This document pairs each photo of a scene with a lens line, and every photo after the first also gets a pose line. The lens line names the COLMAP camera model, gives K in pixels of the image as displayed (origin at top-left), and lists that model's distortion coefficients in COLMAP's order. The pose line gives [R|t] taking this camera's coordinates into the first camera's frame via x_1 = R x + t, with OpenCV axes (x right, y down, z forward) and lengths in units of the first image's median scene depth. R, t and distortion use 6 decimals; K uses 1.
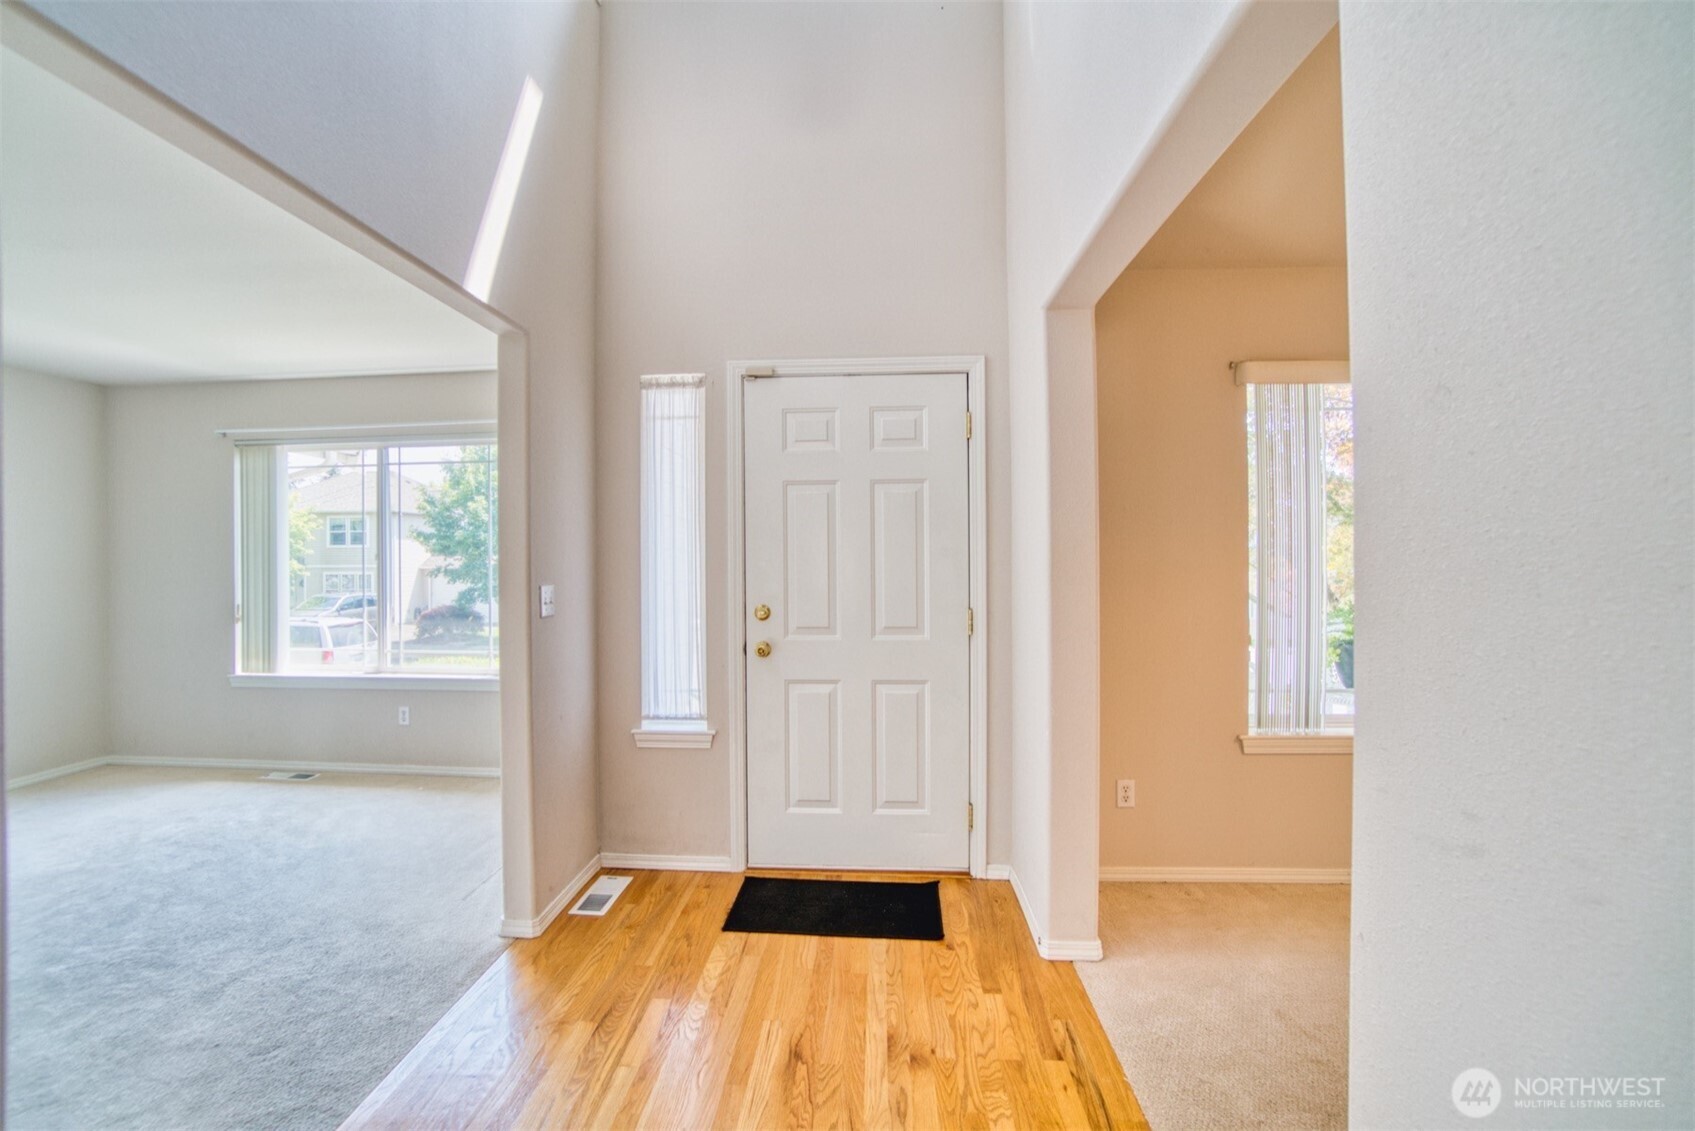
lens RADIAL K [[745.8, 0, 807.1], [0, 745.8, 558.7], [0, 0, 1]] dist [-0.053382, 0.018962]
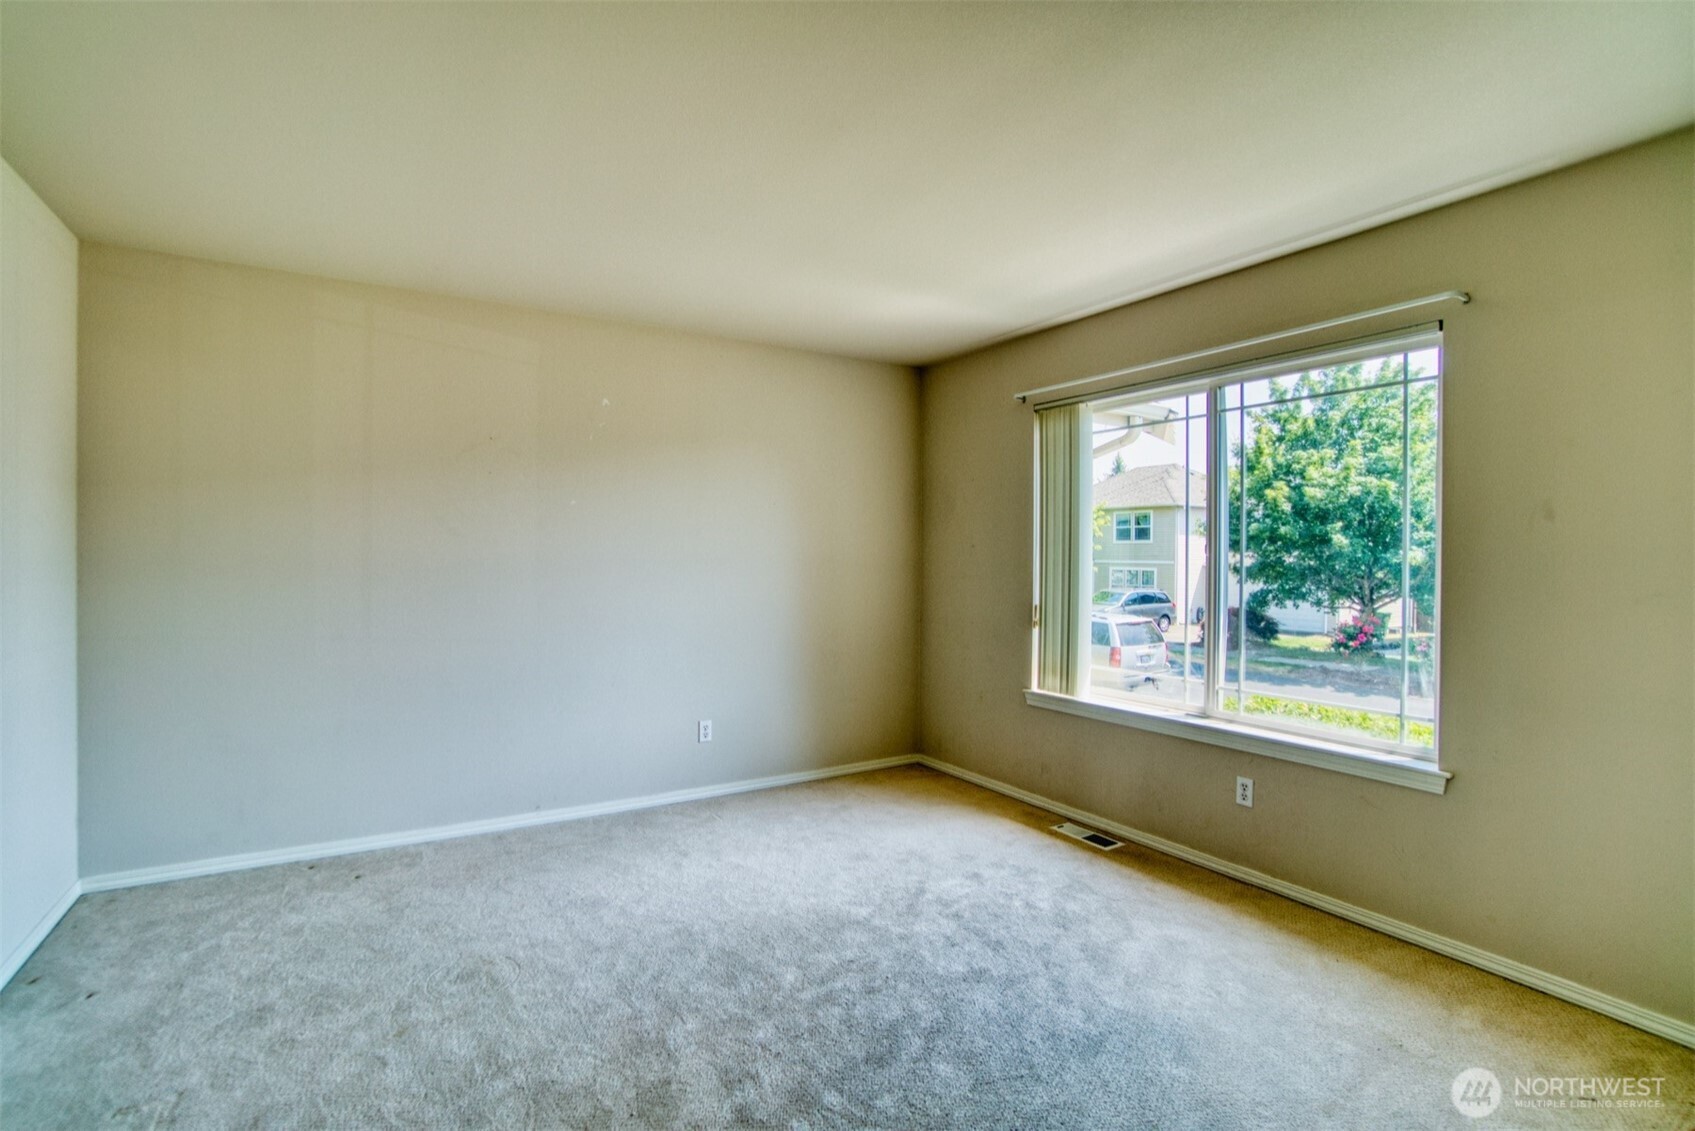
lens RADIAL K [[745.8, 0, 834.3], [0, 745.8, 566.8], [0, 0, 1]] dist [-0.053382, 0.018962]
pose [[0.594010, 0.021182, -0.804178, -0.239477], [-0.009341, 0.999768, 0.019434, 0.005118], [0.804403, -0.004032, 0.594070, 0.312160]]
